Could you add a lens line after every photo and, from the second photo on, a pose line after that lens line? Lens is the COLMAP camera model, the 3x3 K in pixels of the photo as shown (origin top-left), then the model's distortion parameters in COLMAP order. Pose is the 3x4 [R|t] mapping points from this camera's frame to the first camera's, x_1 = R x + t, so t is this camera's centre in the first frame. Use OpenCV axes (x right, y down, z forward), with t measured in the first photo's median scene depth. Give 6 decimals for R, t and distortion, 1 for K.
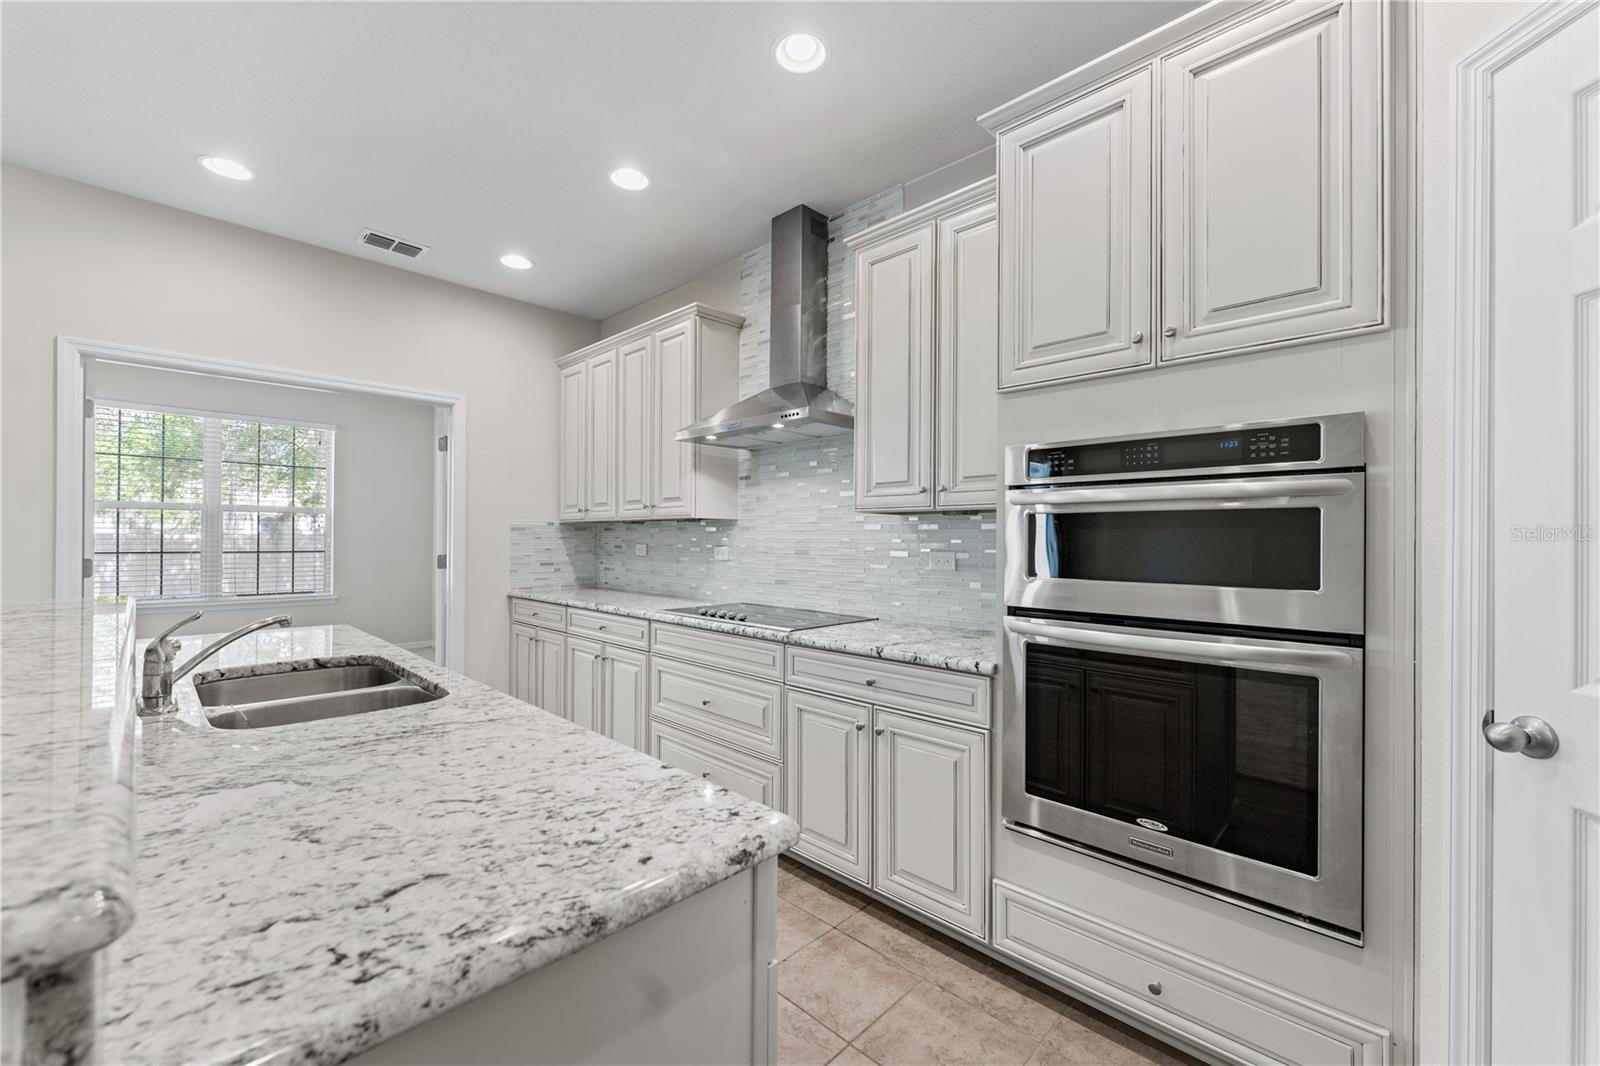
lens RADIAL K [[639.8, 0, 792.5], [0, 639.8, 536.6], [0, 0, 1]] dist [-0.001680, -0.000171]
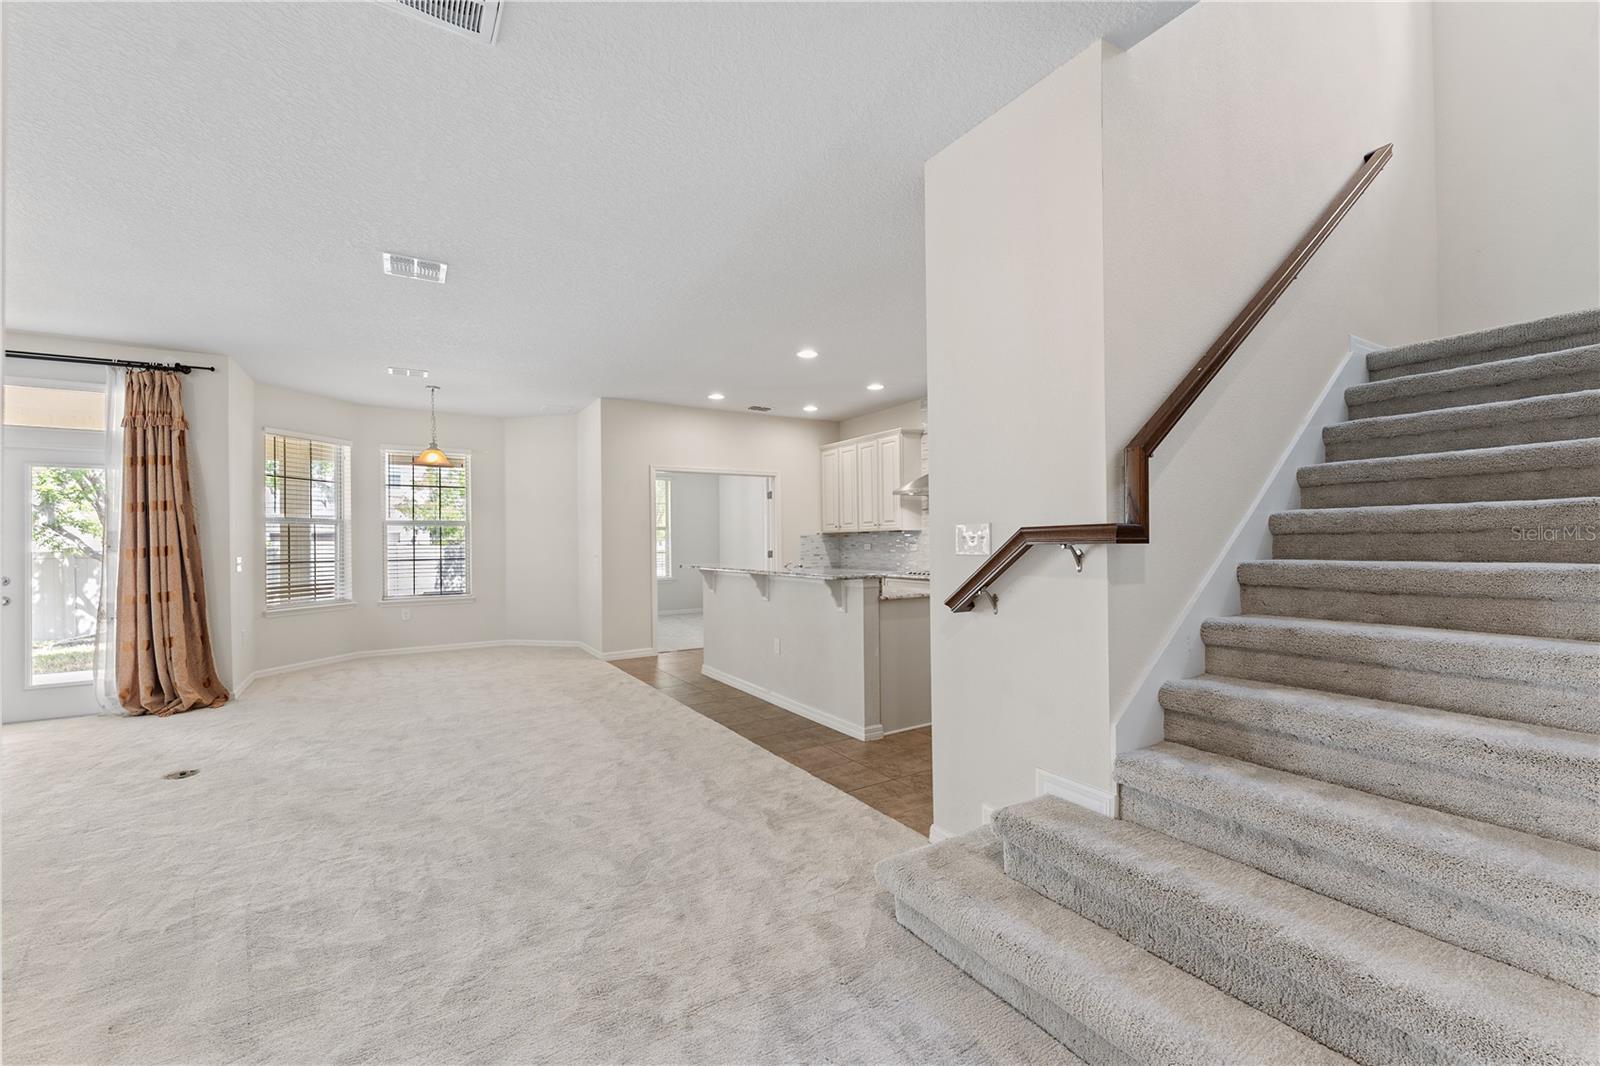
lens RADIAL K [[639.8, 0, 792.5], [0, 639.8, 536.6], [0, 0, 1]] dist [-0.001680, -0.000171]
pose [[0.970304, -0.018124, -0.241209, 0.004776], [0.016966, 0.999832, -0.006875, -0.000105], [0.241294, 0.002579, 0.970449, -1.108419]]
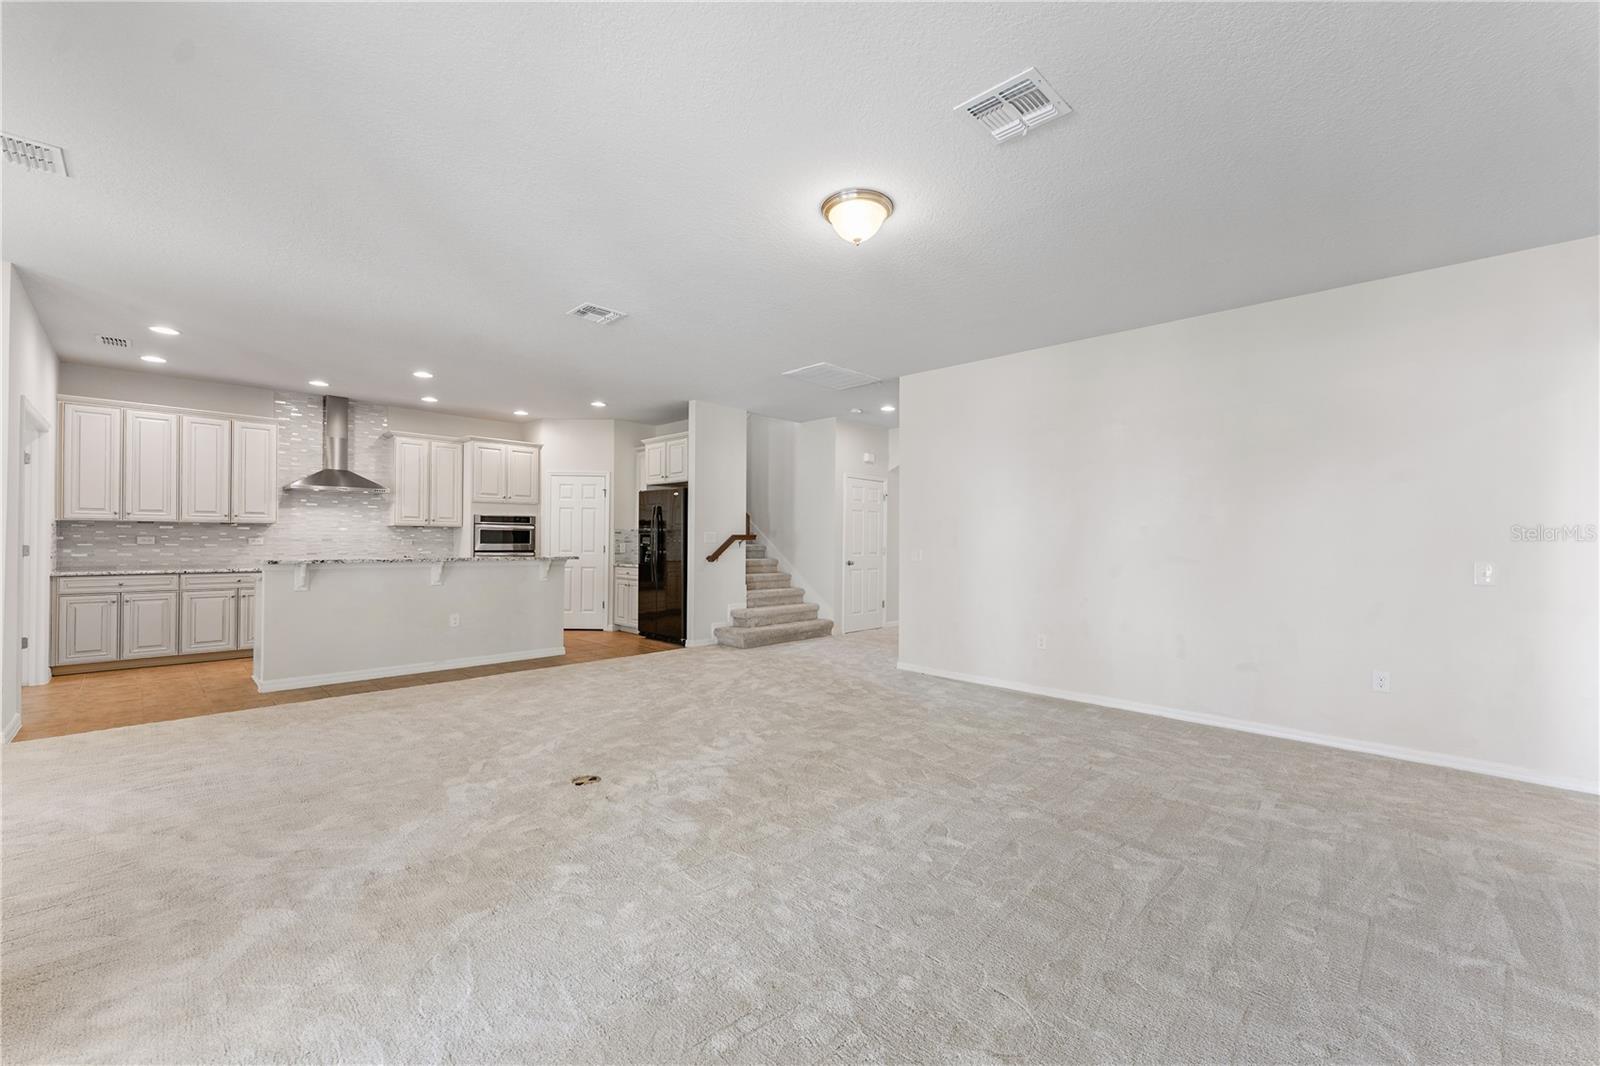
lens RADIAL K [[639.8, 0, 792.5], [0, 639.8, 536.6], [0, 0, 1]] dist [-0.001680, -0.000171]
pose [[0.003246, -0.001480, 0.999994, -2.180565], [-0.011277, 0.999935, 0.001517, -0.009131], [-0.999931, -0.011282, 0.003229, -0.644888]]
